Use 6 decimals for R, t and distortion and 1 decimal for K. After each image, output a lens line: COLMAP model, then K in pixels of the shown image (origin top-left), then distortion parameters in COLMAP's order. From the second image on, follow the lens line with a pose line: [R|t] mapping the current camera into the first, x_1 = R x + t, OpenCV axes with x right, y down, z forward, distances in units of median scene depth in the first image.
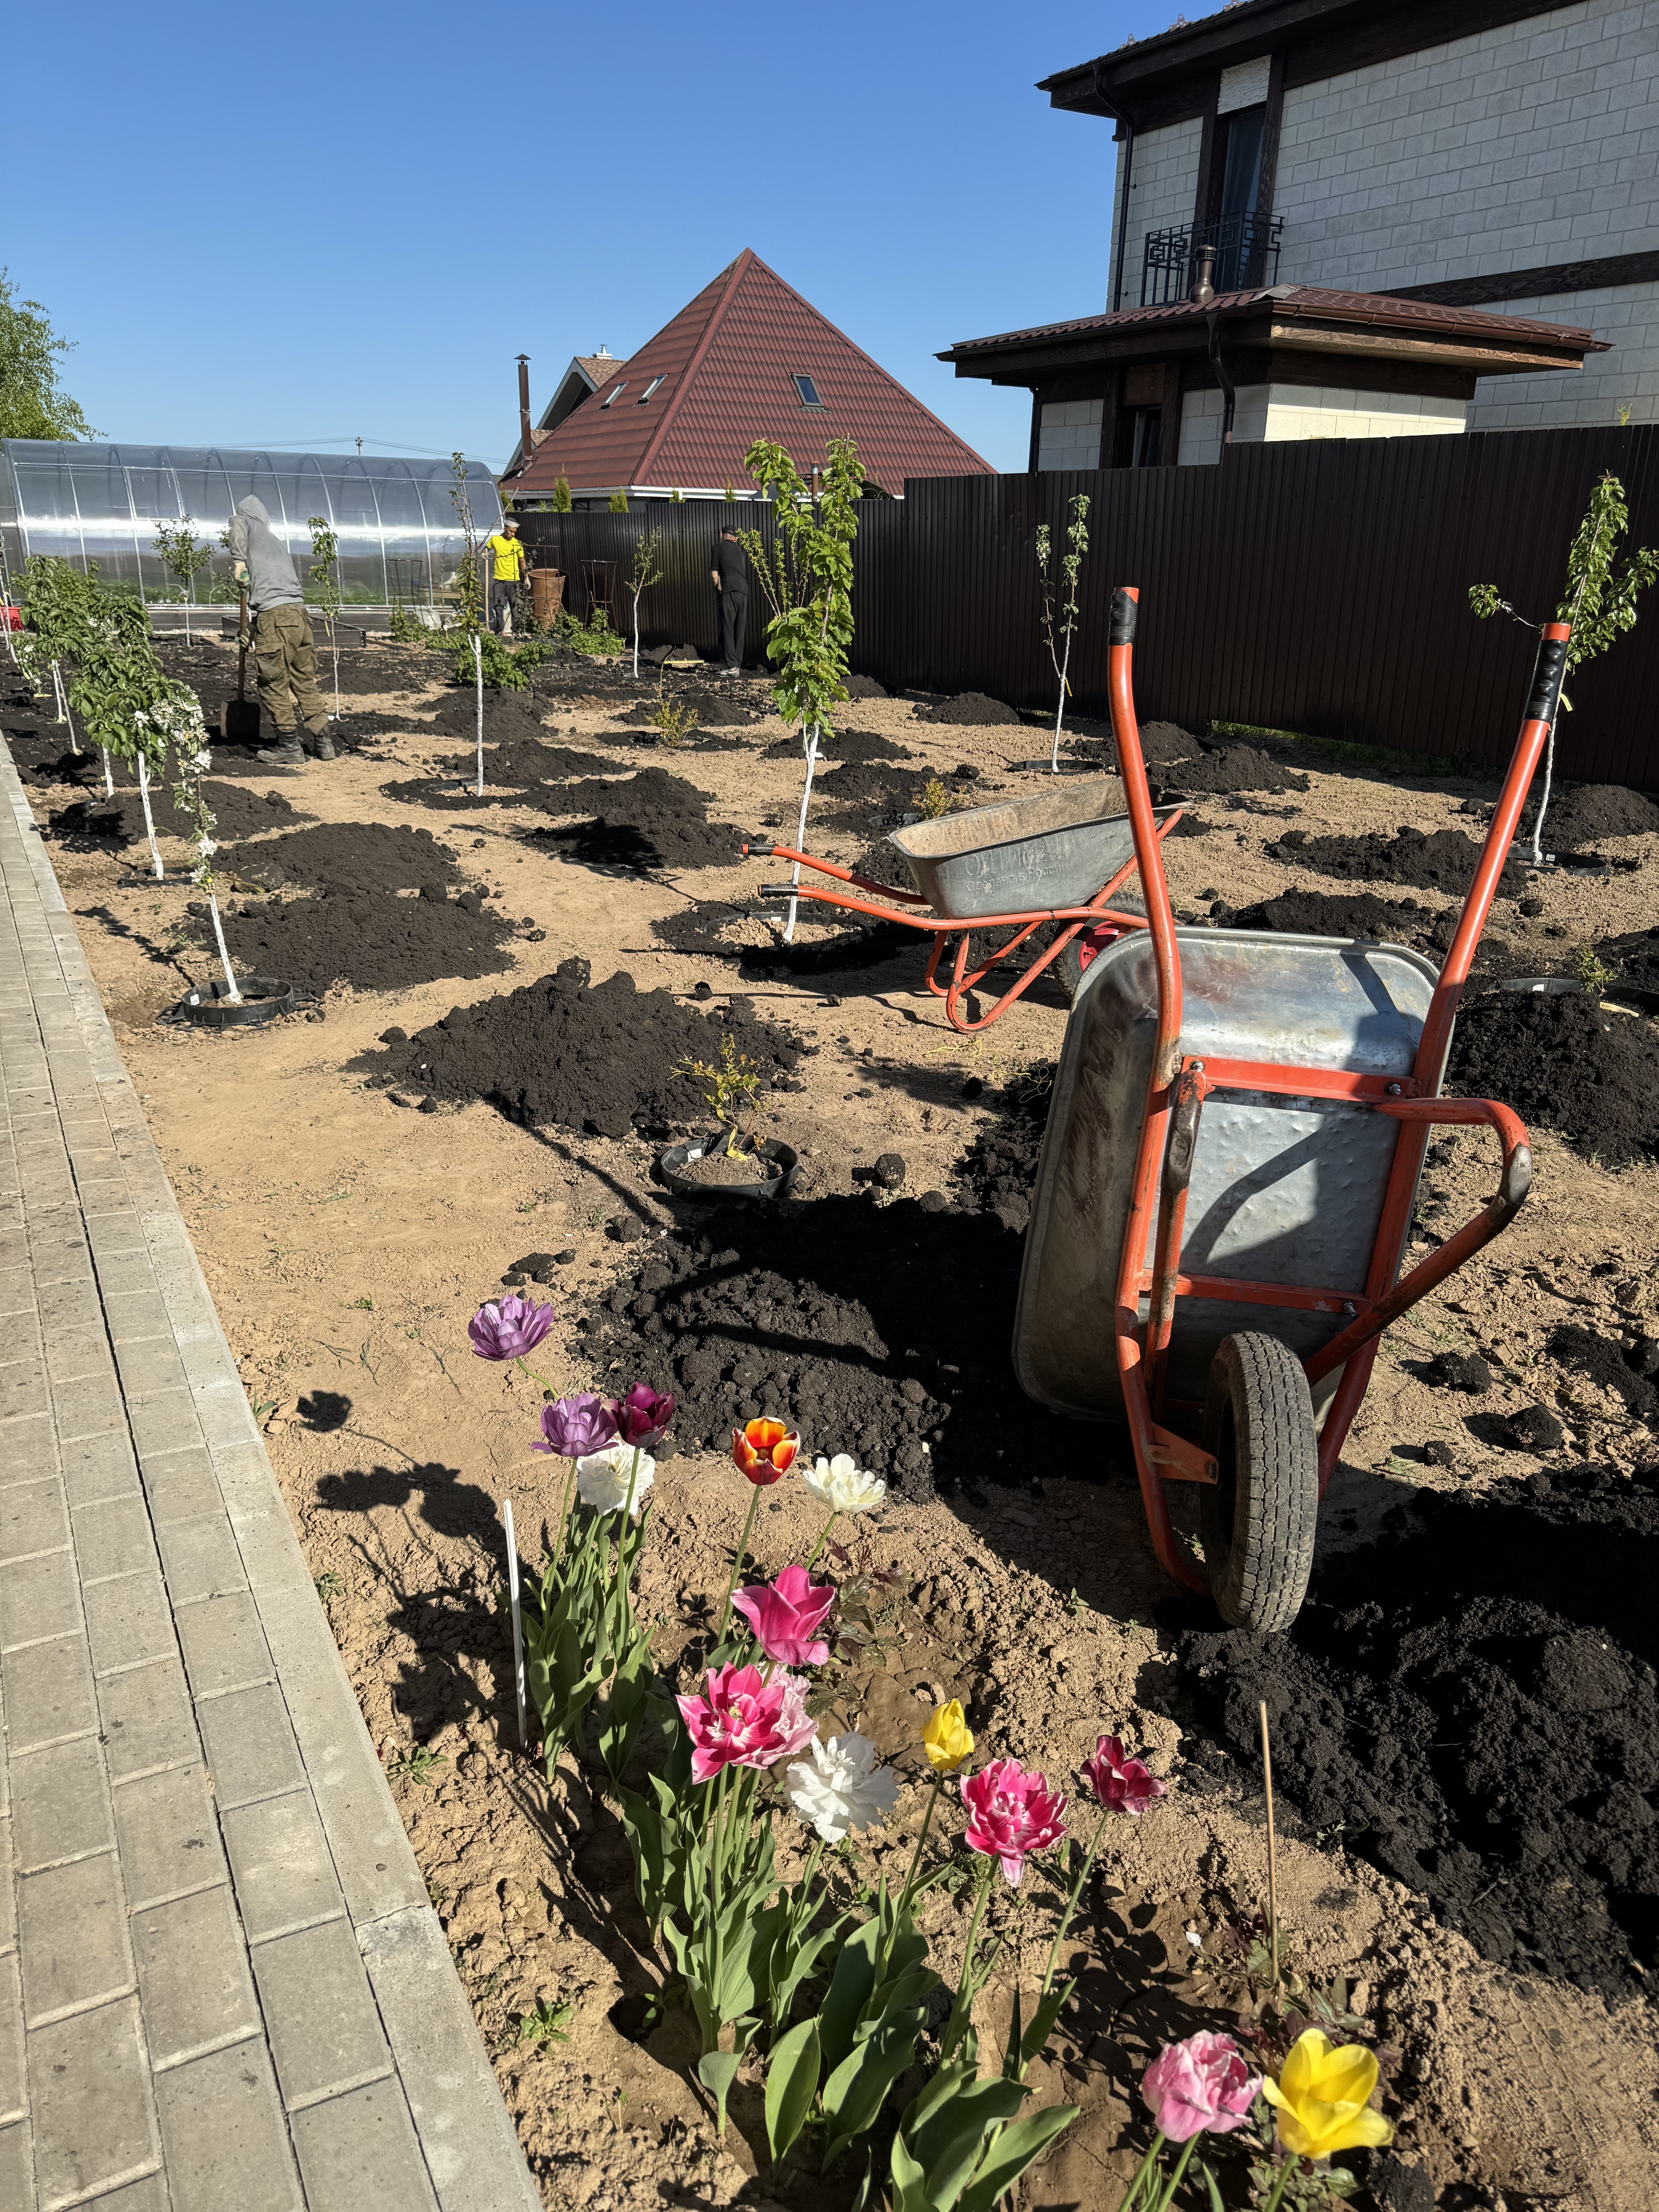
lens RADIAL K [[1587.3, 0, 834.8], [0, 1587.3, 1111.8], [0, 0, 1]] dist [-0.023165, 0.045536]
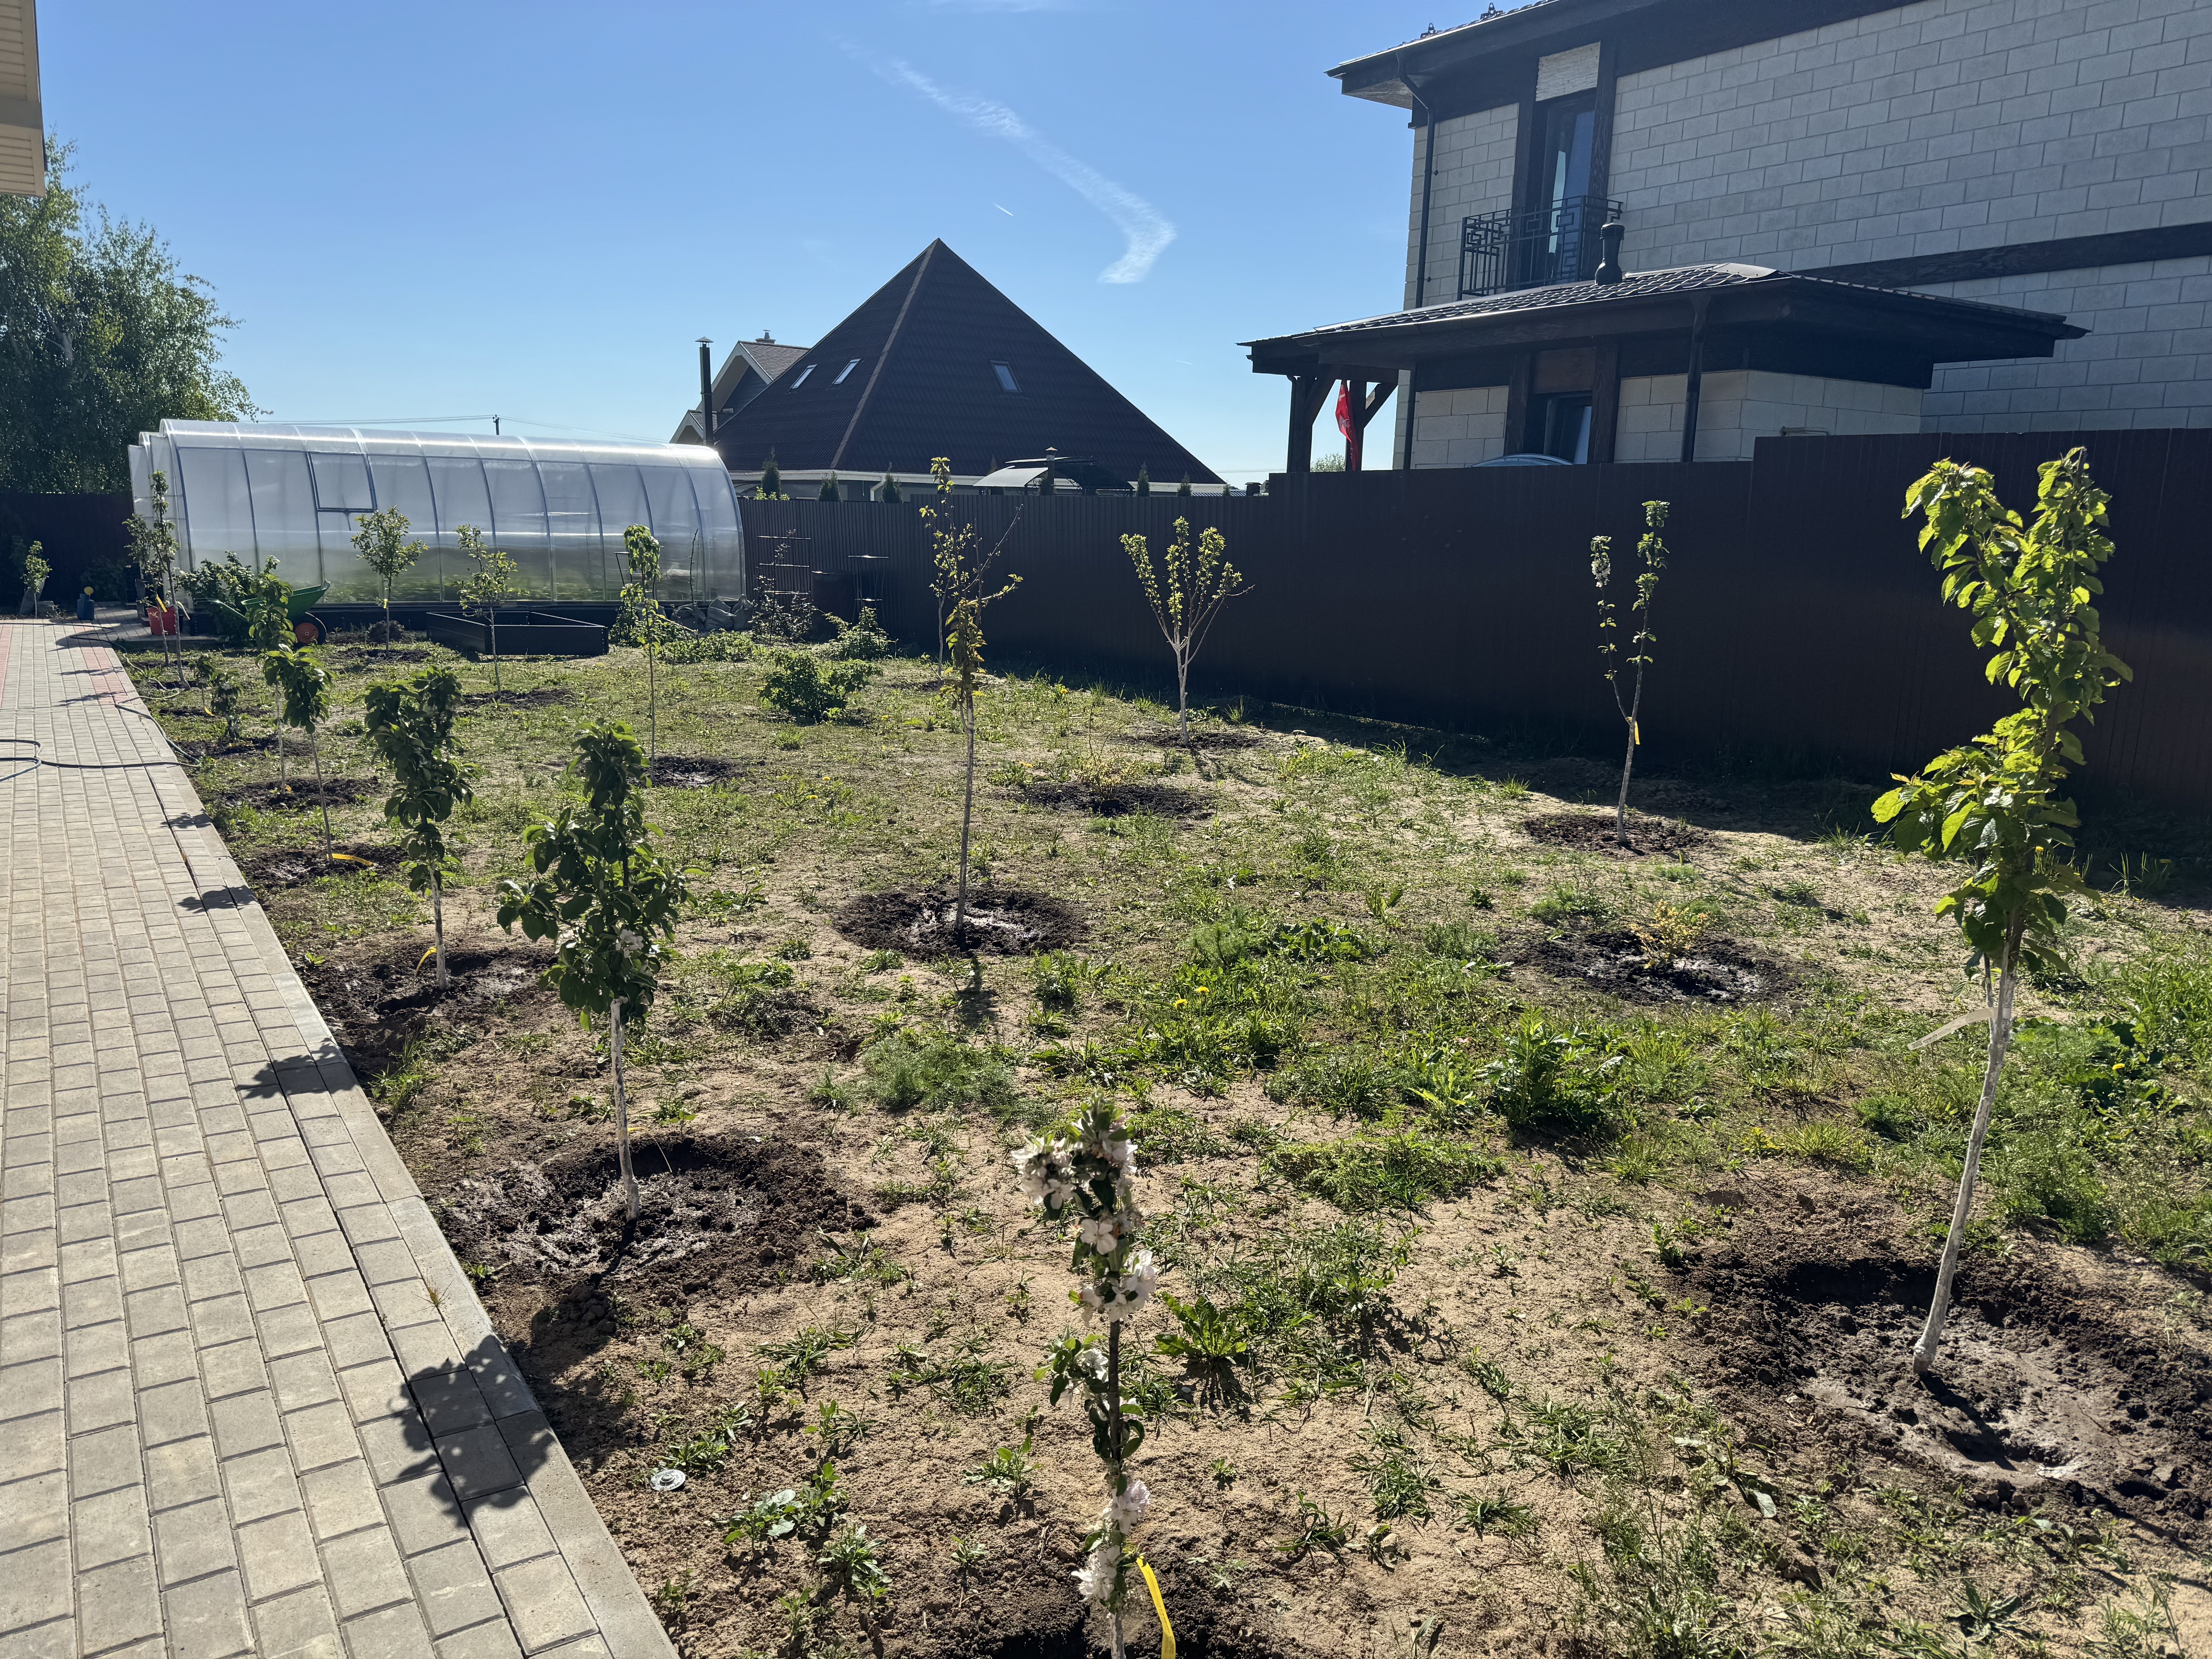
lens RADIAL K [[1587.3, 0, 1092.0], [0, 1587.3, 829.4], [0, 0, 1]] dist [-0.023165, 0.045536]
pose [[0.996747, -0.012395, 0.079630, -0.104601], [0.024487, 0.987966, -0.152721, -0.071897], [-0.076779, 0.154174, 0.985056, 0.175144]]
